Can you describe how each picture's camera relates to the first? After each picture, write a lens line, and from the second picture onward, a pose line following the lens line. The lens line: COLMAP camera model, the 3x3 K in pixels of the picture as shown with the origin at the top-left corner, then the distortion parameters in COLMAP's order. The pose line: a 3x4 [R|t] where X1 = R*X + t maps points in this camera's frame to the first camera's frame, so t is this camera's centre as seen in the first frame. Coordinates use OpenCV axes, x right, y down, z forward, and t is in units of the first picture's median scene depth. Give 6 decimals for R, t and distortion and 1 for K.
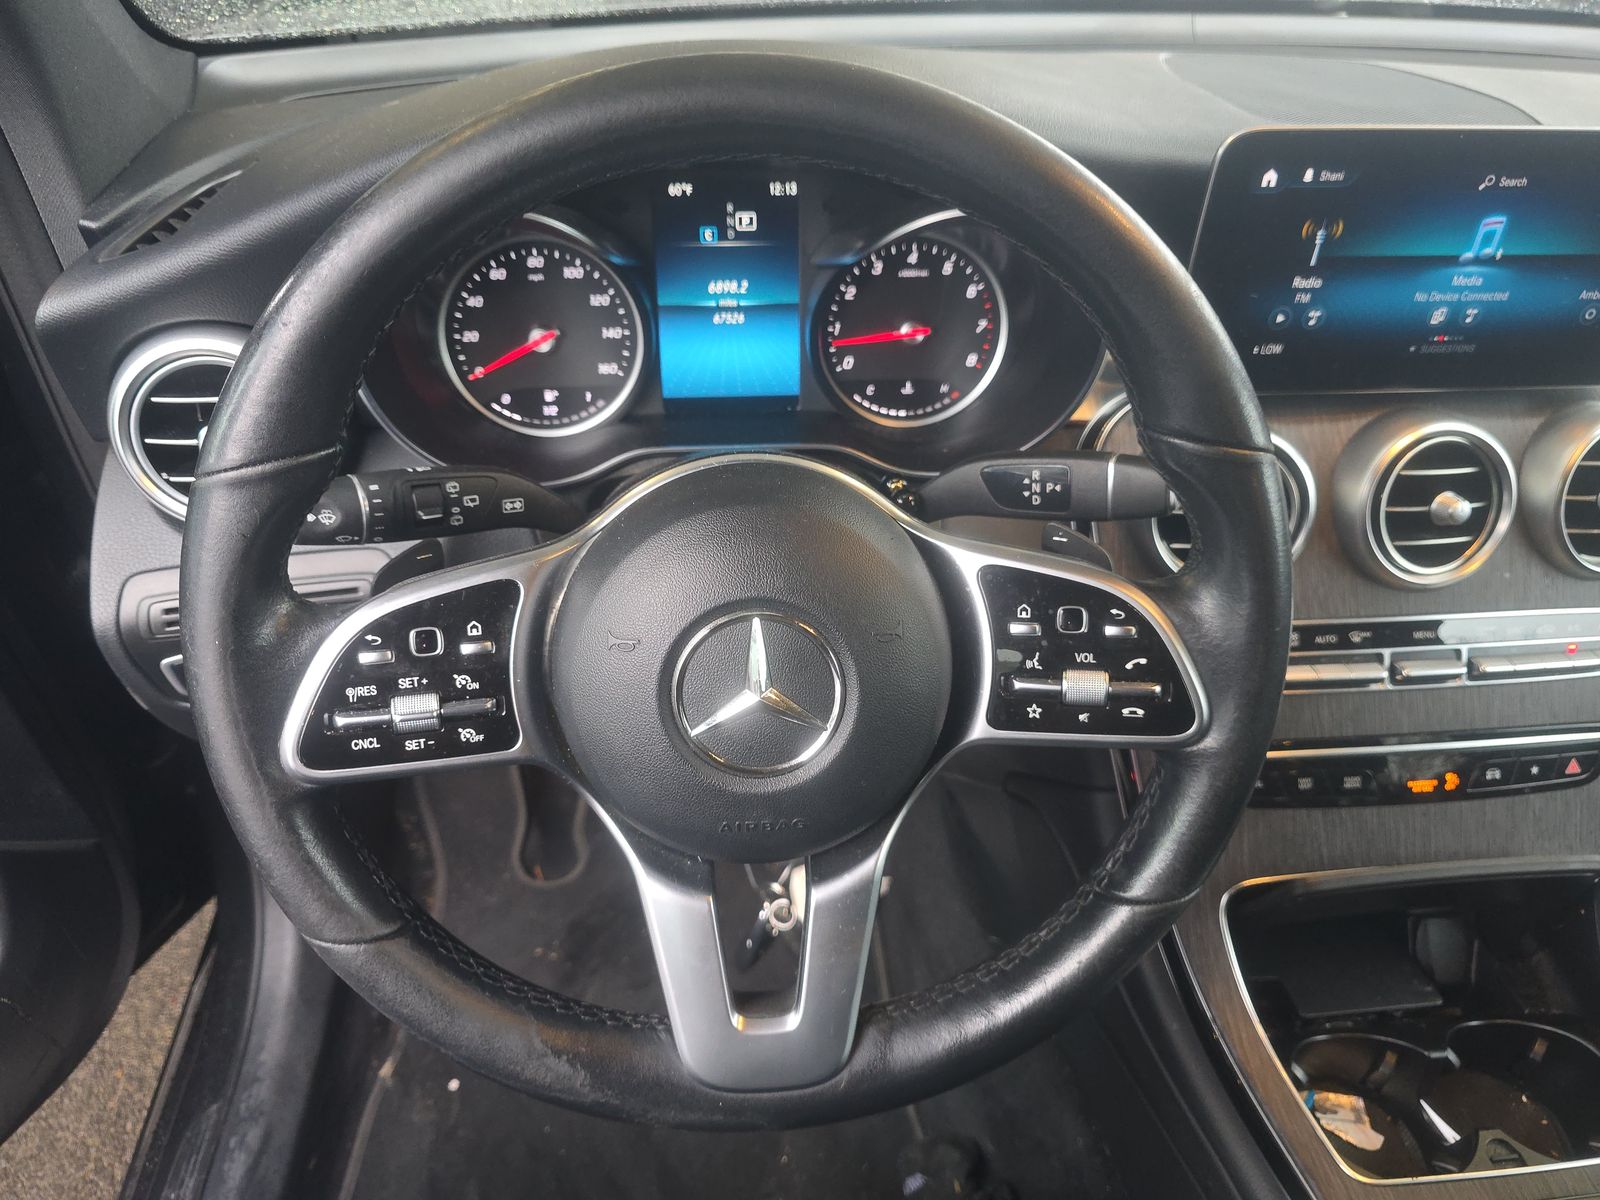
lens RADIAL K [[1082.2, 0, 793.4], [0, 1082.2, 600.8], [0, 0, 1]] dist [0.018653, -0.038957]
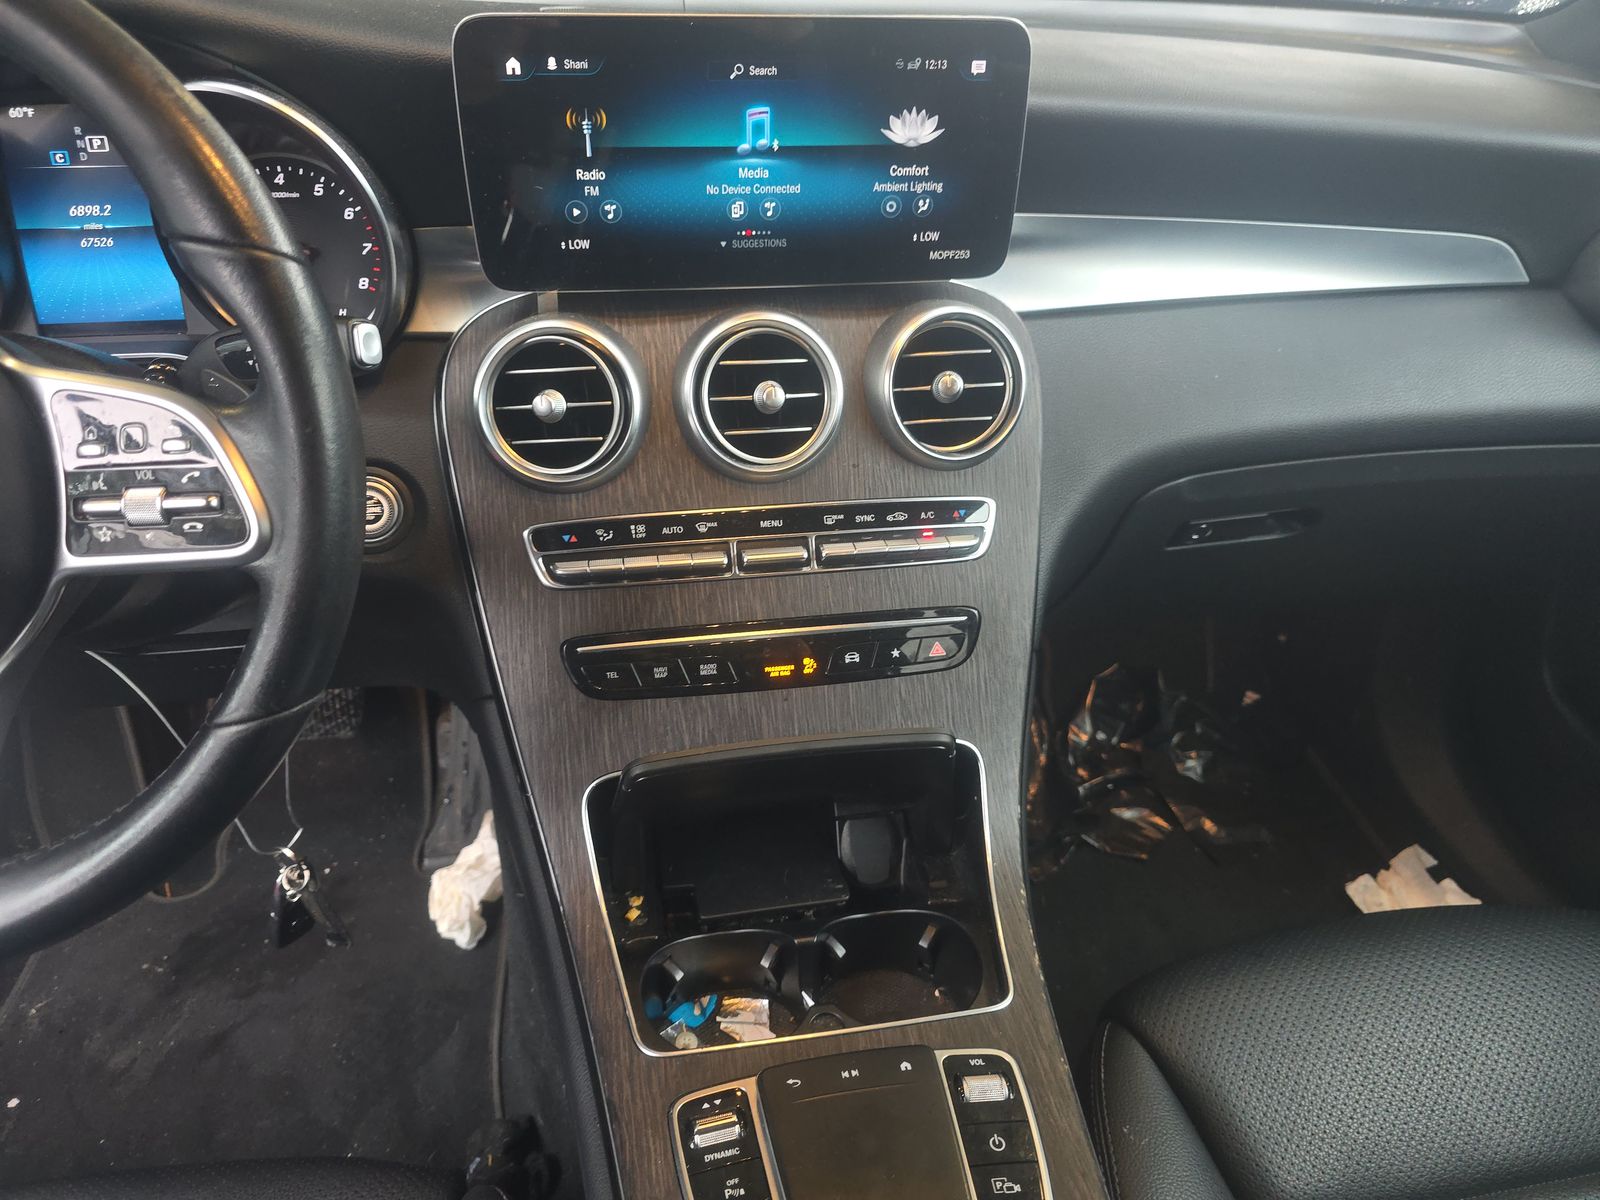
lens RADIAL K [[1082.2, 0, 787.2], [0, 1082.2, 603.2], [0, 0, 1]] dist [0.018653, -0.038957]
pose [[0.996466, -0.039780, 0.073974, 0.510722], [0.044466, 0.997034, -0.062822, 0.169630], [-0.071256, 0.065889, 0.995280, -0.016872]]
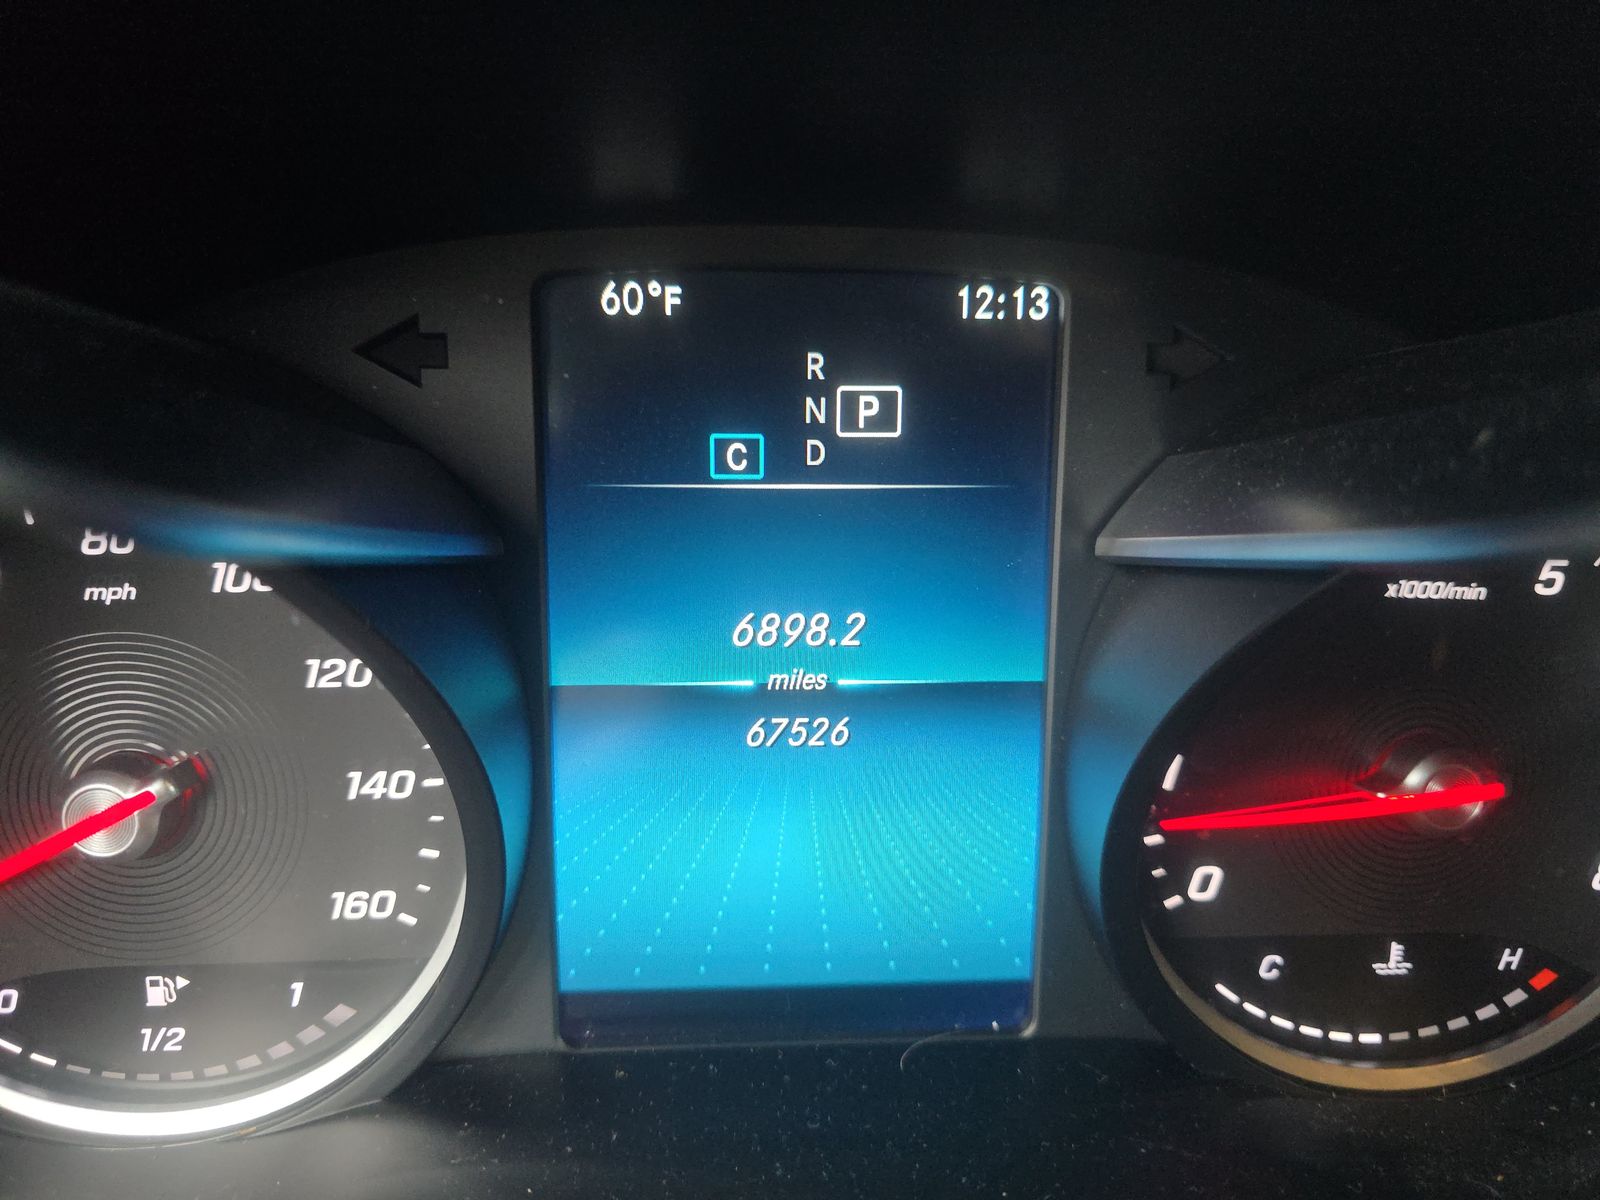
lens RADIAL K [[1082.2, 0, 796.4], [0, 1082.2, 598.6], [0, 0, 1]] dist [0.018653, -0.038957]
pose [[0.999942, 0.010184, -0.003470, -0.062121], [-0.010728, 0.968425, -0.249076, -0.233635], [0.000824, 0.249099, 0.968478, 0.744285]]
